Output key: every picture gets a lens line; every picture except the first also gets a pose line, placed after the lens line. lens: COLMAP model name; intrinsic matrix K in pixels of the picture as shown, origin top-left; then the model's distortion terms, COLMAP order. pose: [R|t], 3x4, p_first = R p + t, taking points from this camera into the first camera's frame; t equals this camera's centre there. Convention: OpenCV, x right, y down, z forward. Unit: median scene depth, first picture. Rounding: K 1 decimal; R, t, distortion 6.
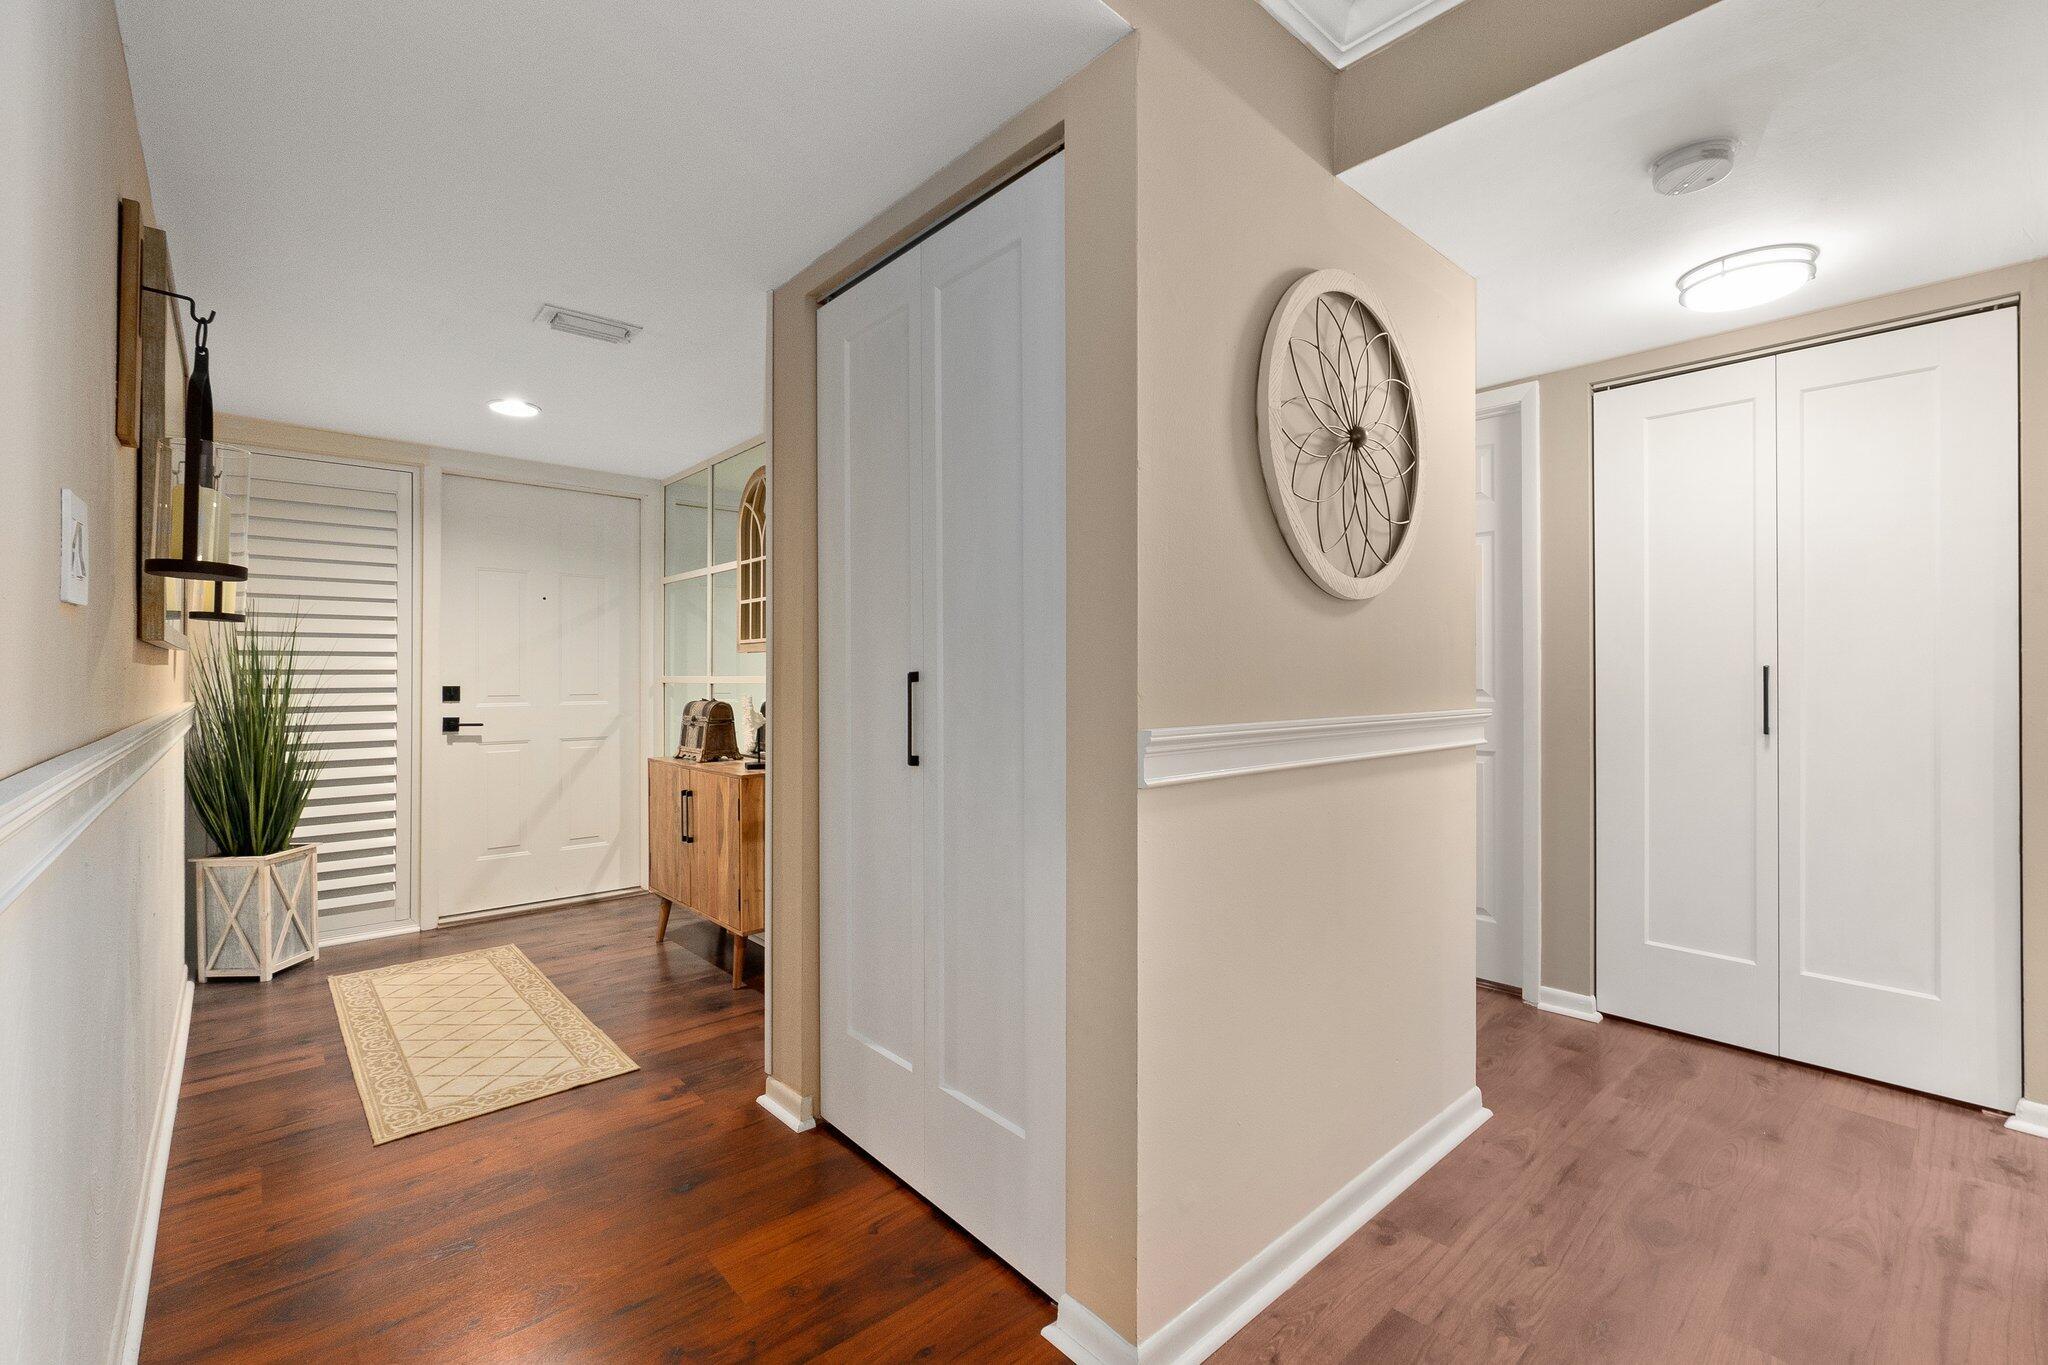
lens RADIAL K [[872.1, 0, 1010.7], [0, 872.1, 675.7], [0, 0, 1]] dist [-0.000183, 0.000295]
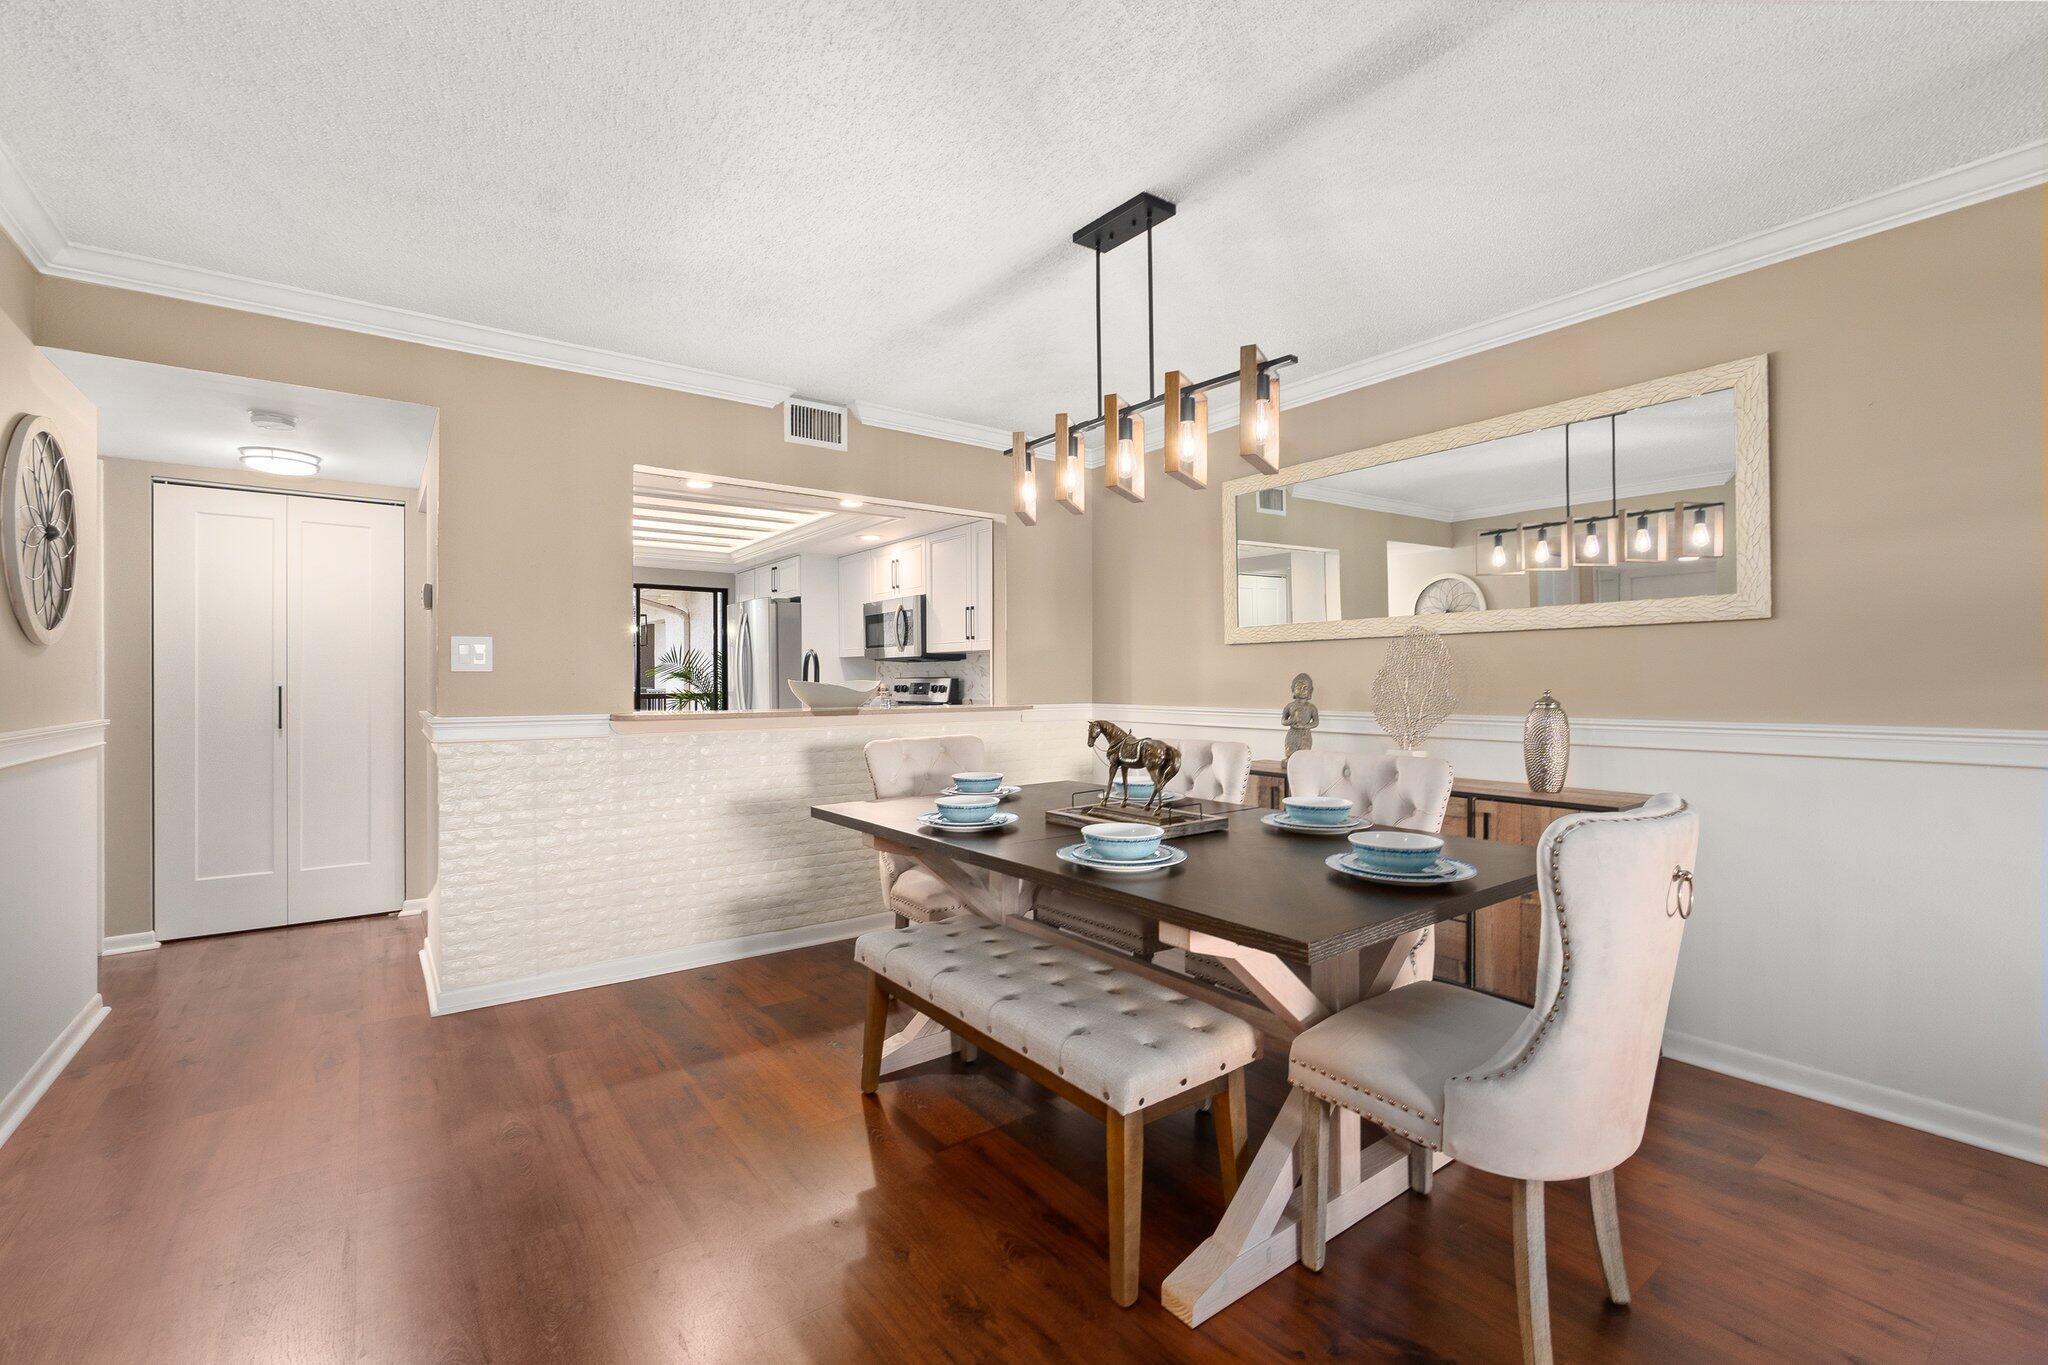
lens RADIAL K [[872.1, 0, 1016.1], [0, 872.1, 680.0], [0, 0, 1]] dist [-0.000183, 0.000295]
pose [[0.080238, 0.003613, 0.996769, -0.463303], [-0.000503, 0.999993, -0.003584, -0.013452], [-0.996776, -0.000214, 0.080239, -0.356255]]
